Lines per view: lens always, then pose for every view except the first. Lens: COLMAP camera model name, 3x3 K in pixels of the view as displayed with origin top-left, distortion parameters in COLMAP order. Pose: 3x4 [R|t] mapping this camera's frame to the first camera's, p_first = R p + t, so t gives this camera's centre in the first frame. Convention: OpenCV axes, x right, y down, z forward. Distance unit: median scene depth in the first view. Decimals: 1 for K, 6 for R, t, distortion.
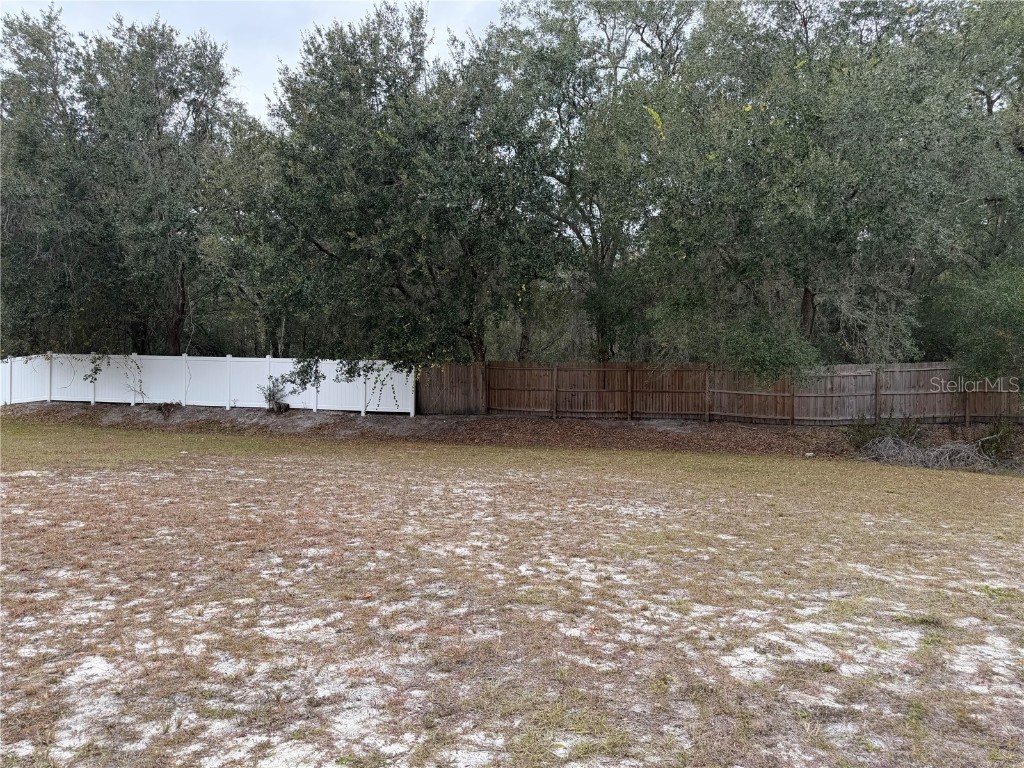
lens RADIAL K [[725.1, 0, 514.7], [0, 725.1, 385.1], [0, 0, 1]] dist [0.071808, -0.099403]
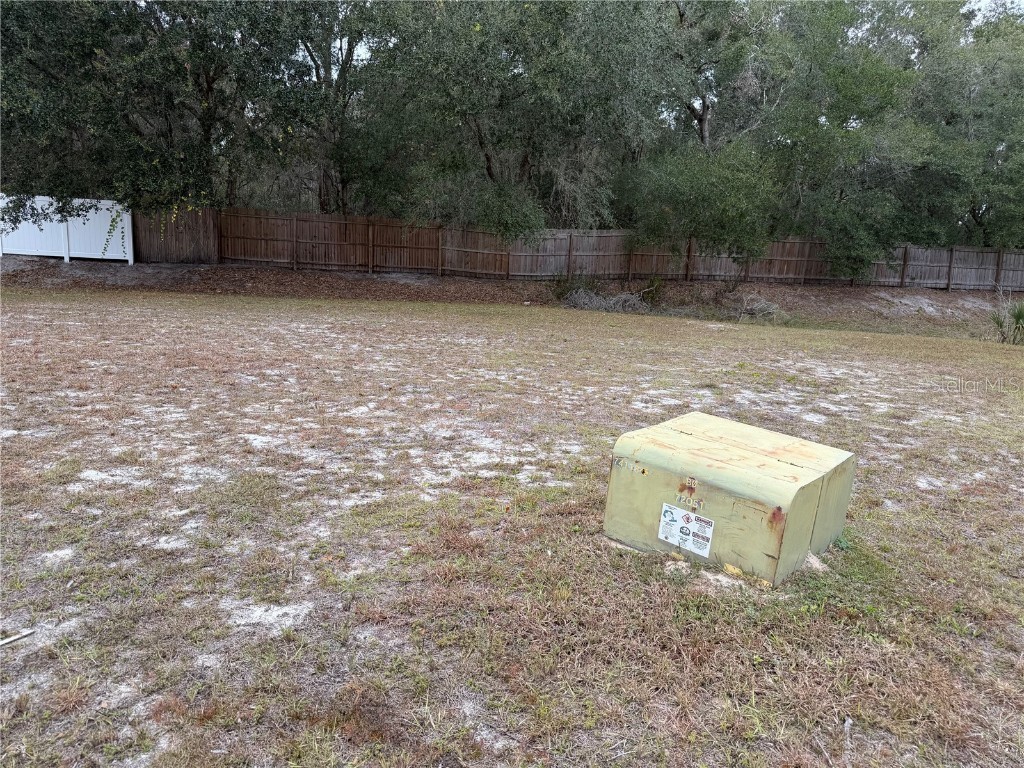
lens RADIAL K [[740.4, 0, 512.5], [0, 740.4, 395.1], [0, 0, 1]] dist [0.074080, -0.099288]
pose [[0.886713, -0.058445, 0.458612, -0.213611], [-0.034219, 0.980960, 0.191173, 0.010726], [-0.461053, -0.185209, 0.867830, -0.096322]]
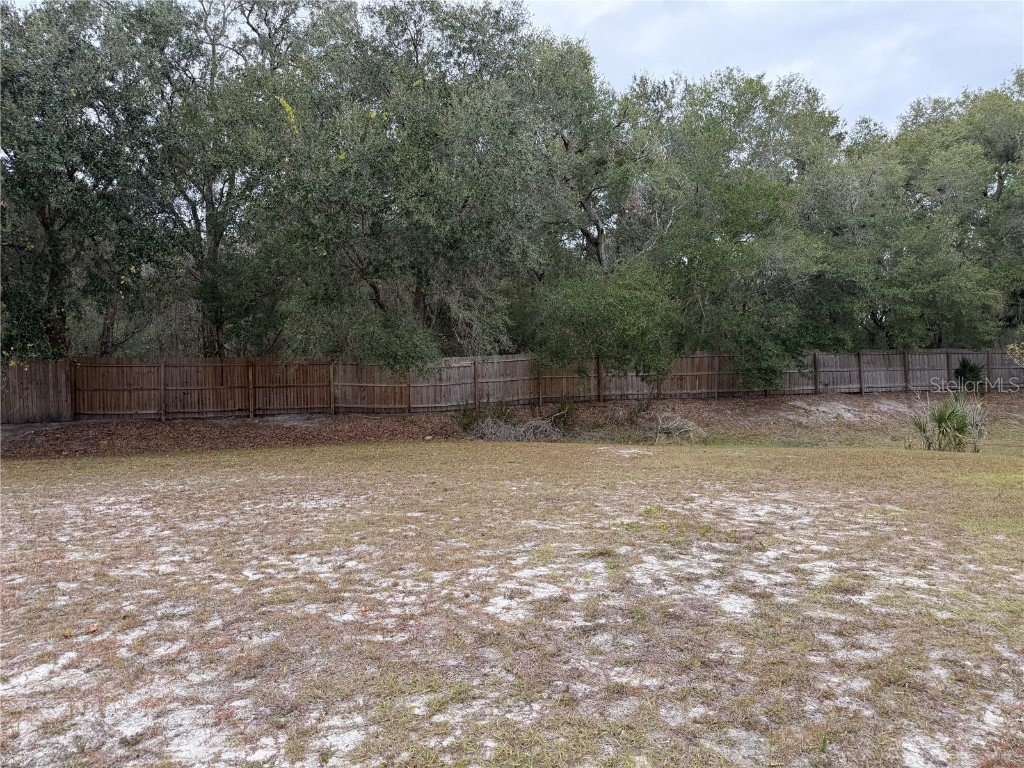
lens RADIAL K [[725.1, 0, 514.7], [0, 725.1, 385.1], [0, 0, 1]] dist [0.071808, -0.099403]
pose [[0.842612, -0.033162, 0.537498, -0.085524], [0.028935, 0.999448, 0.016303, -0.000118], [-0.537743, 0.001815, 0.843107, -0.000608]]
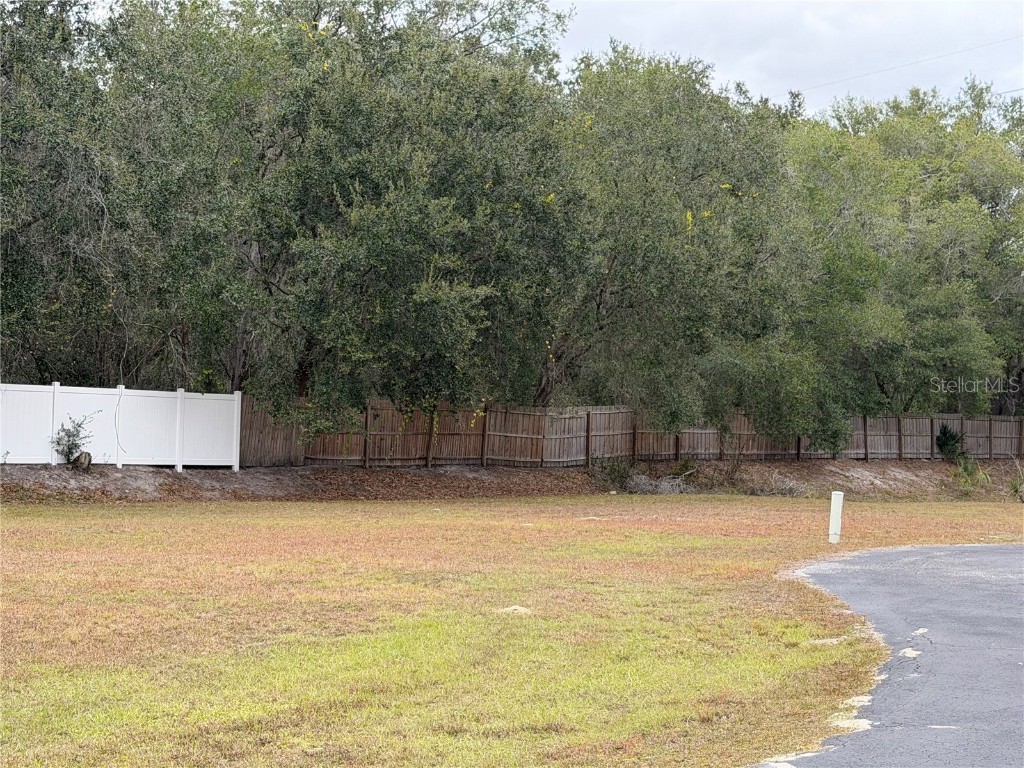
lens RADIAL K [[1939.8, 0, 512.2], [0, 1939.8, 440.6], [0, 0, 1]] dist [0.512401, -3.776930]
pose [[0.452875, -0.012301, 0.891489, -2.394059], [-0.014792, 0.999664, 0.021307, -0.044759], [-0.891451, -0.022836, 0.452541, -0.188747]]
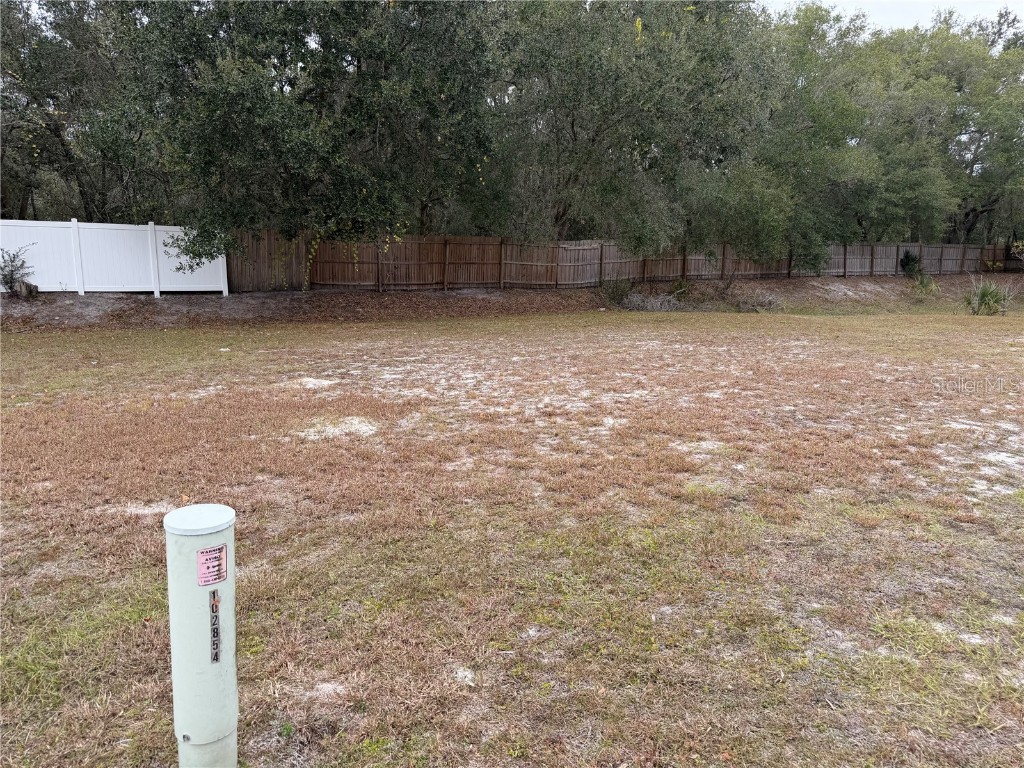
lens RADIAL K [[716.1, 0, 513.1], [0, 716.1, 407.8], [0, 0, 1]] dist [0.104107, -0.148936]
pose [[0.676027, -0.157363, 0.719878, -0.735711], [0.005938, 0.978063, 0.208225, -0.004075], [-0.736853, -0.136491, 0.662131, 0.236413]]
